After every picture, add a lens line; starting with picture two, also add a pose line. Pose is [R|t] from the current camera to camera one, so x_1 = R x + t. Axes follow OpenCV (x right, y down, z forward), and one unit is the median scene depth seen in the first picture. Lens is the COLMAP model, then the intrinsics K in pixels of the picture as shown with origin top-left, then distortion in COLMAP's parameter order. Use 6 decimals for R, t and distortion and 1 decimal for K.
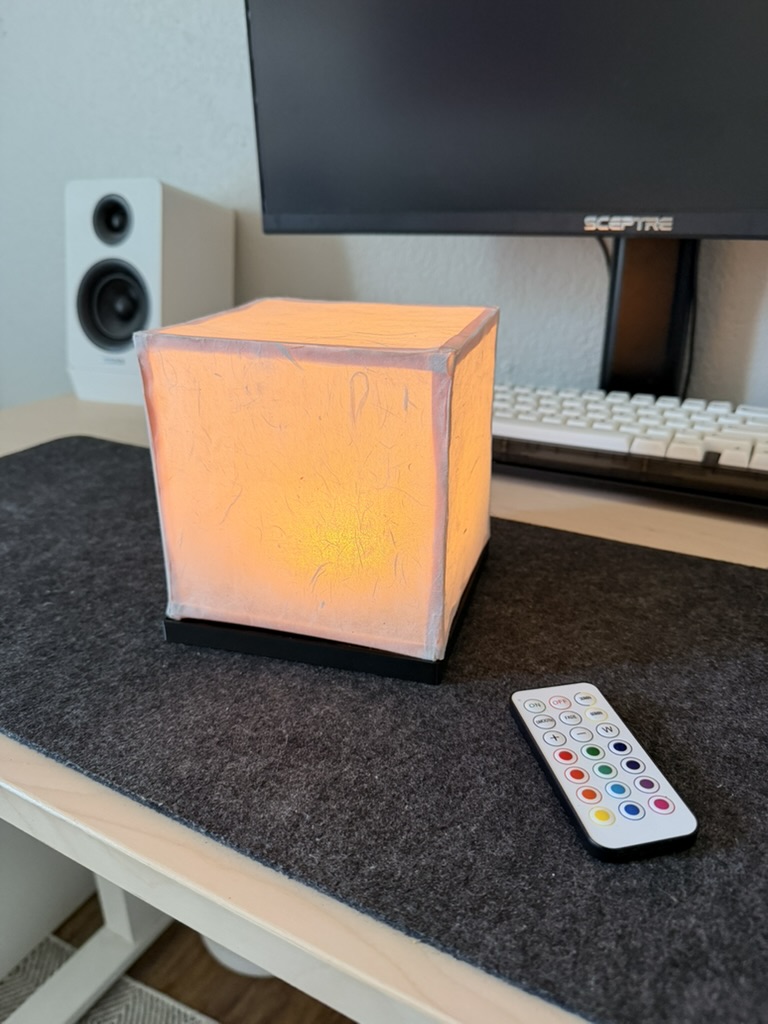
lens RADIAL K [[767.3, 0, 380.8], [0, 767.3, 502.0], [0, 0, 1]] dist [-0.033053, -0.000245]
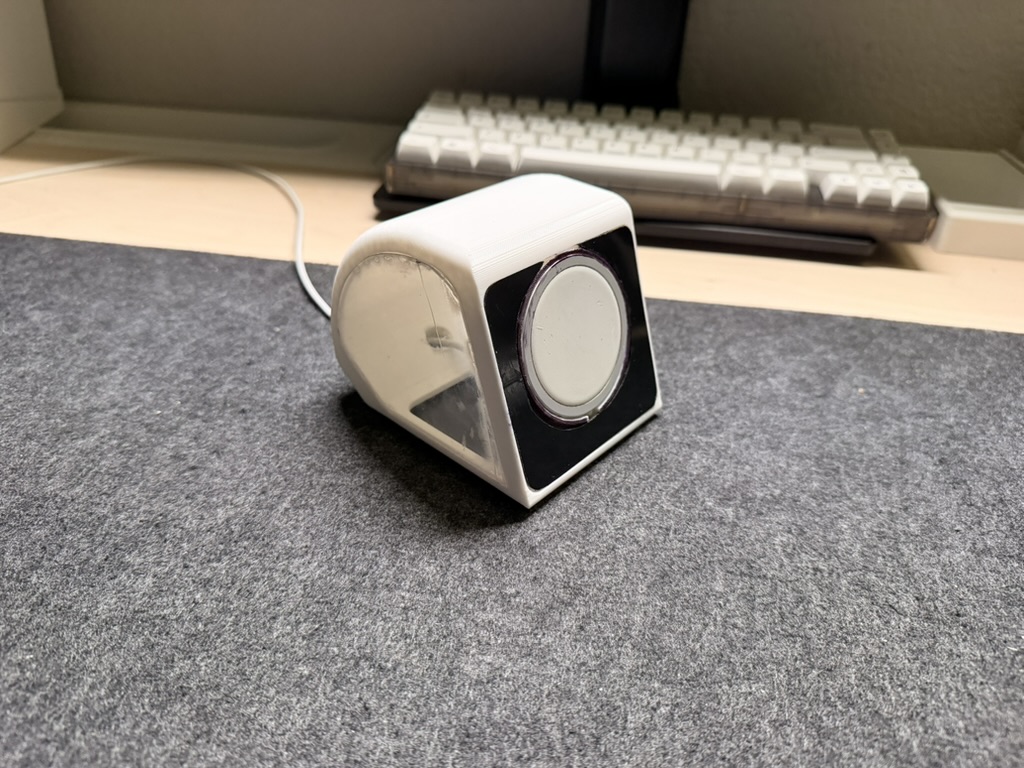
lens RADIAL K [[767.3, 0, 509.3], [0, 767.3, 384.7], [0, 0, 1]] dist [-0.033053, -0.000245]
pose [[0.932505, -0.166403, 0.320536, -0.179328], [0.093356, 0.968427, 0.231158, -0.081722], [-0.348881, -0.185632, 0.918598, 0.361112]]
